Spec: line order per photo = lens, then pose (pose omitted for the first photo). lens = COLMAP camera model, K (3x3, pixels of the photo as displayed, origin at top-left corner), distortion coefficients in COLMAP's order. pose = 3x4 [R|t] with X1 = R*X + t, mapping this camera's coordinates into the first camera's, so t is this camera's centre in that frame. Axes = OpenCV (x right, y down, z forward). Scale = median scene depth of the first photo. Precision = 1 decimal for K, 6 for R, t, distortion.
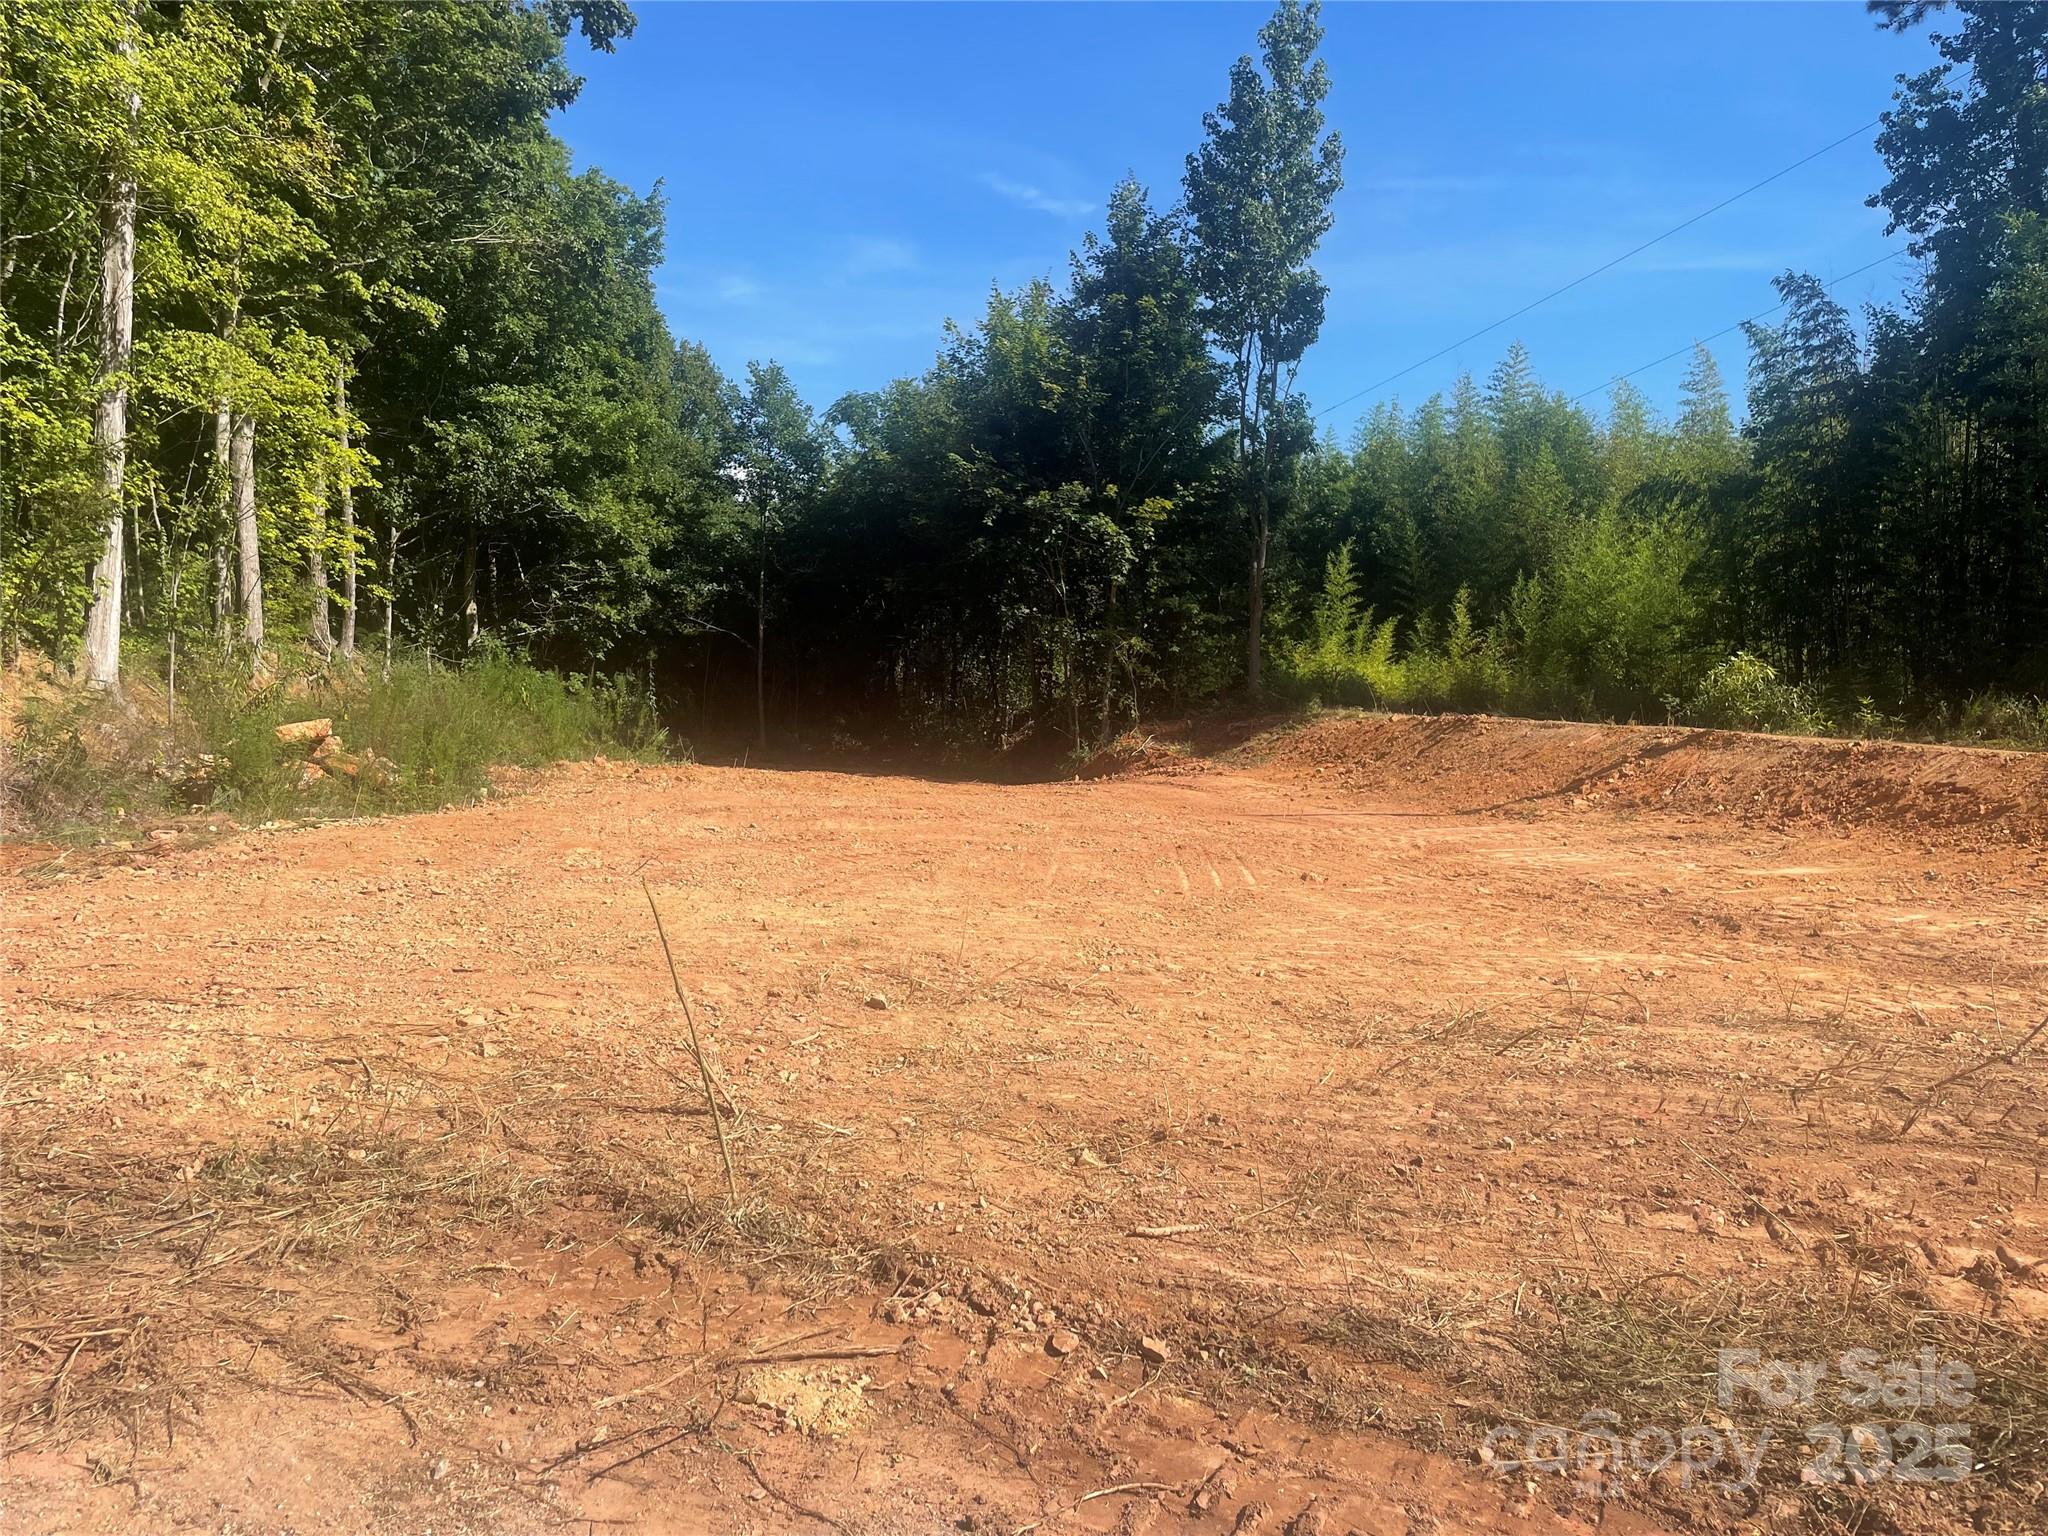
lens RADIAL K [[1539.6, 0, 1019.7], [0, 1539.6, 756.4], [0, 0, 1]] dist [0.075610, -0.101327]
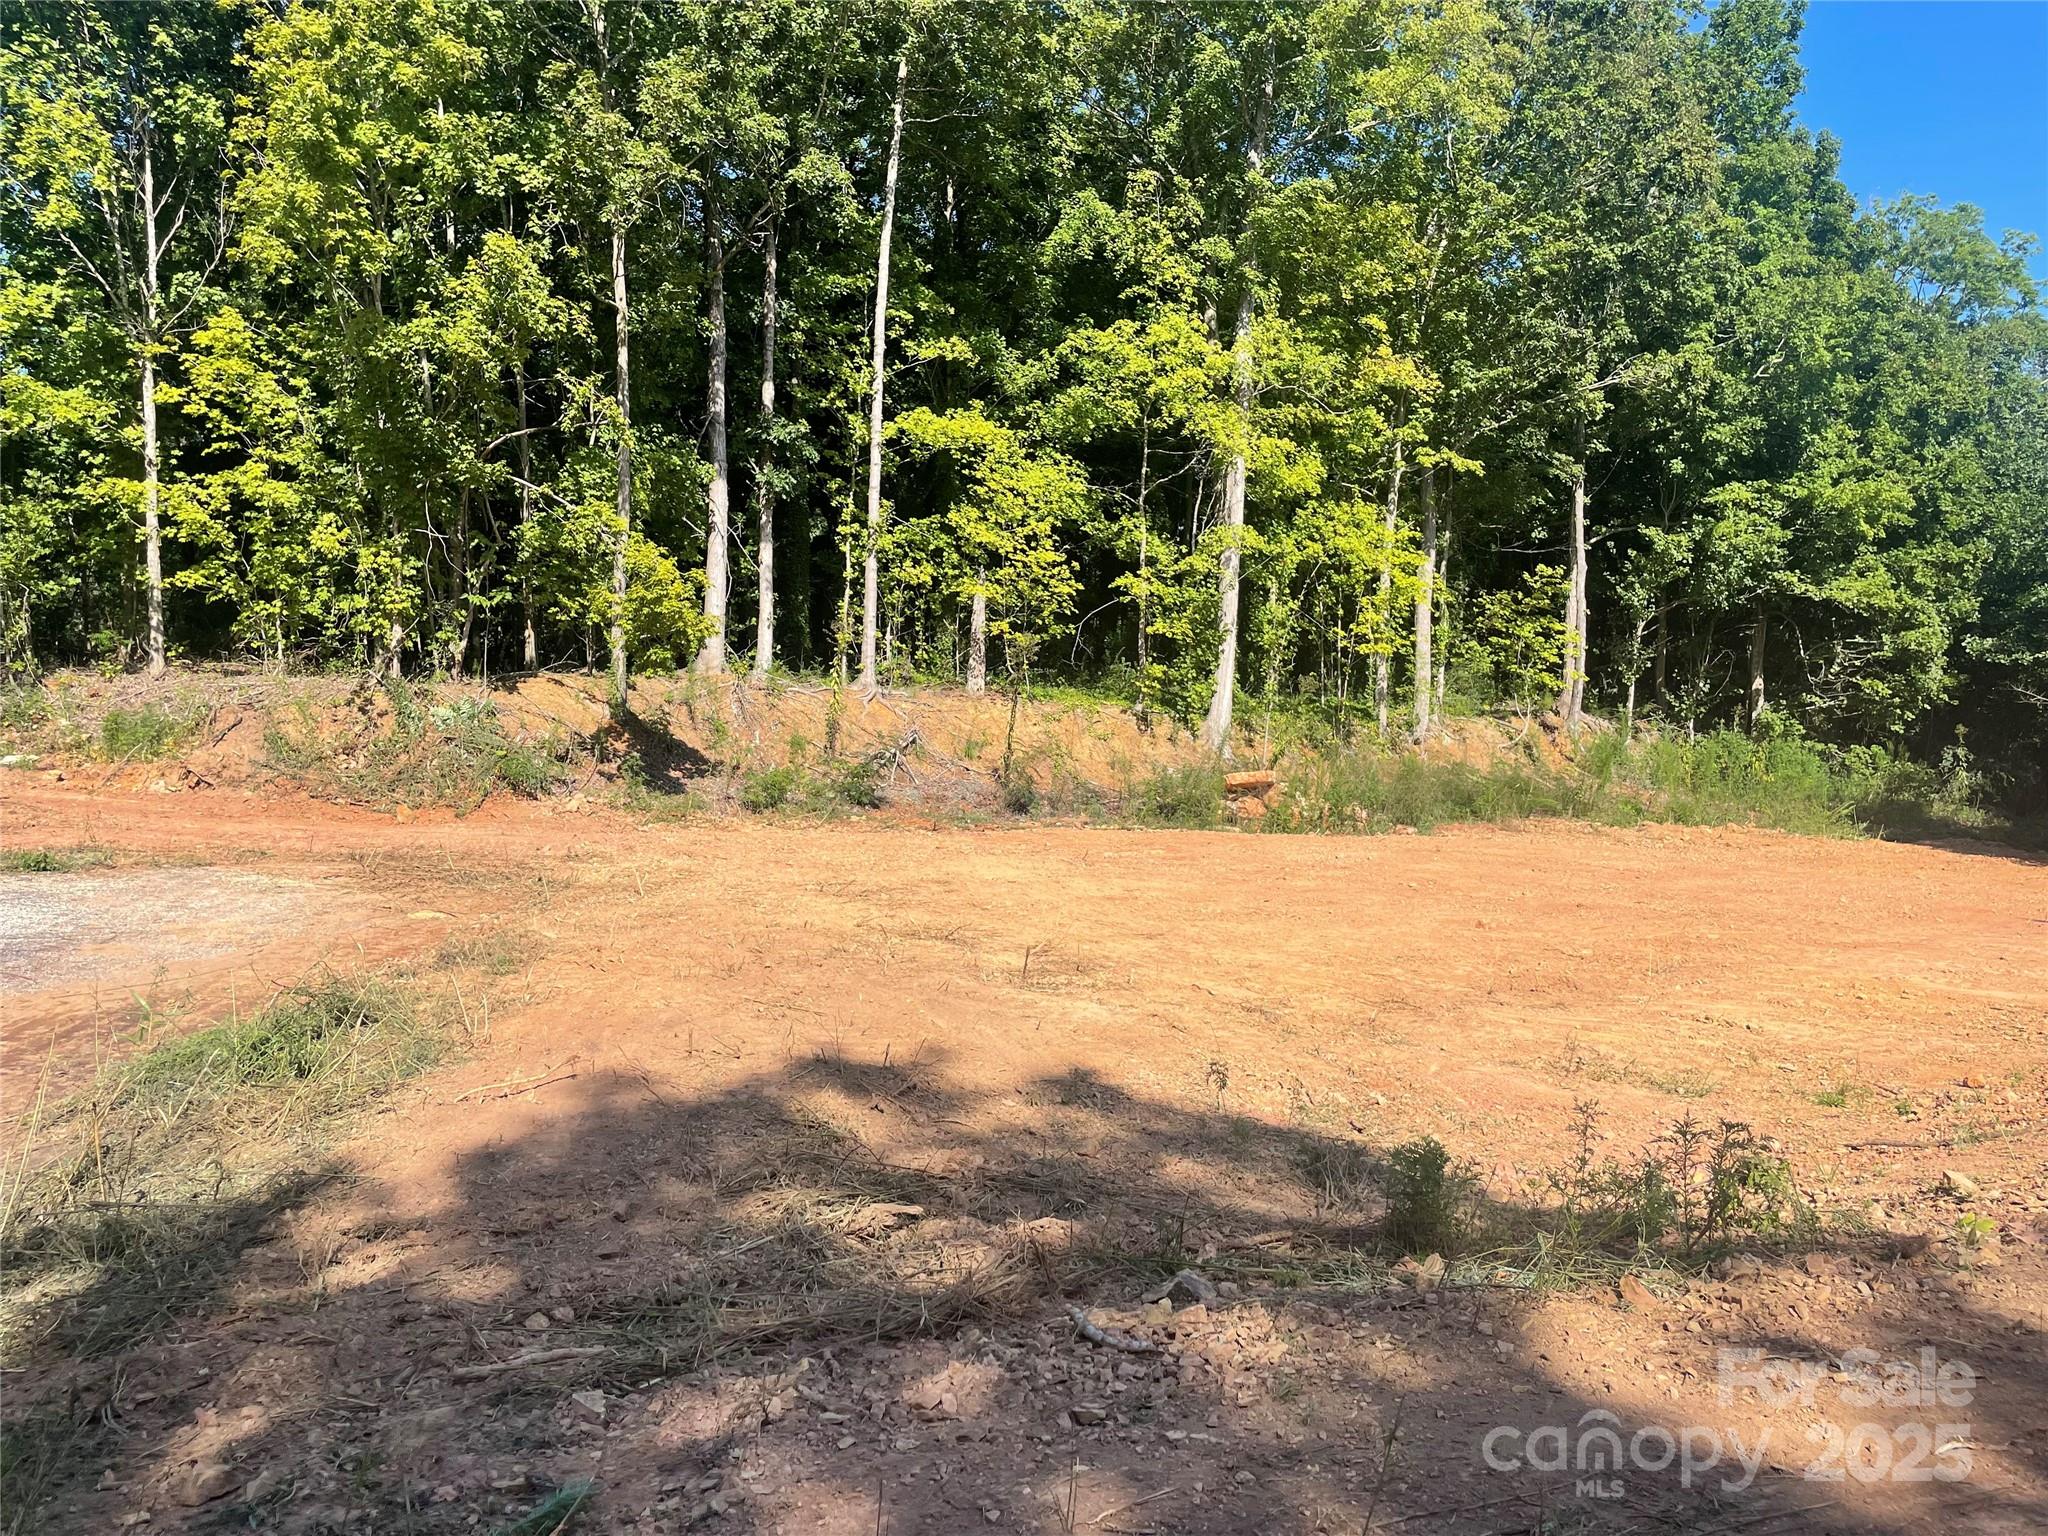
lens RADIAL K [[1539.6, 0, 1021.4], [0, 1539.6, 761.3], [0, 0, 1]] dist [0.075610, -0.101327]
pose [[0.491513, 0.030253, -0.870345, 0.400649], [-0.064513, 0.997915, -0.001745, -0.008031], [0.868477, 0.057007, 0.492440, 0.028503]]
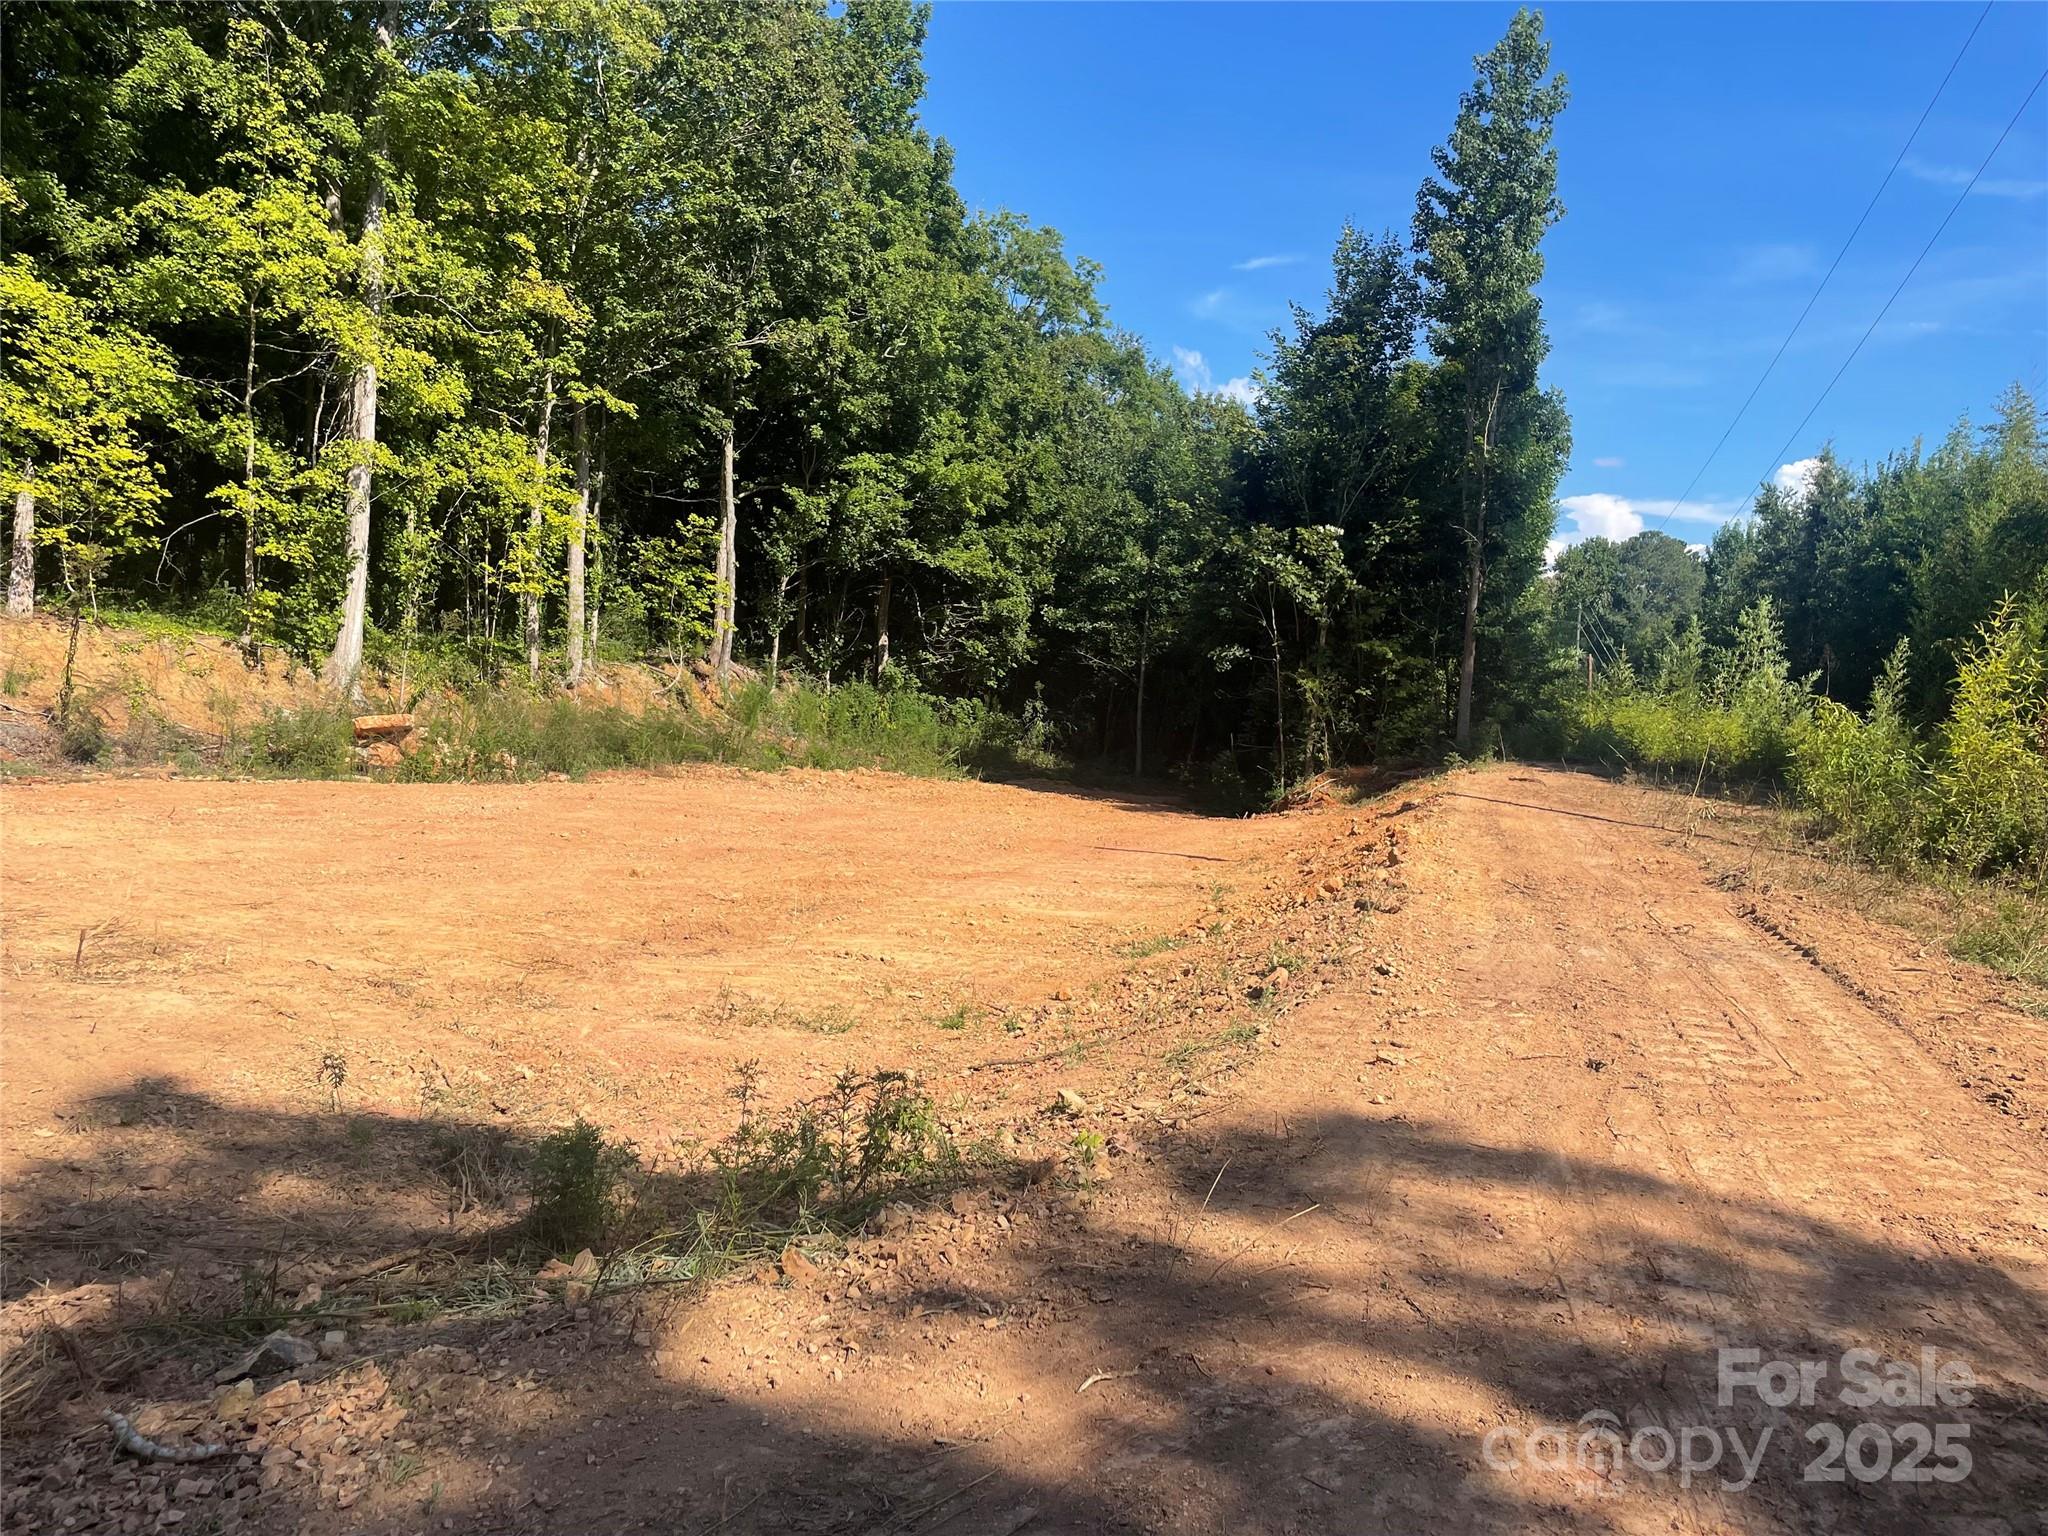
lens RADIAL K [[1539.6, 0, 1029.3], [0, 1539.6, 763.2], [0, 0, 1]] dist [0.075610, -0.101327]
pose [[0.867895, 0.058169, -0.493329, 0.389991], [-0.067942, 0.997688, -0.001889, -0.008303], [0.492079, 0.035157, 0.869841, 0.038440]]
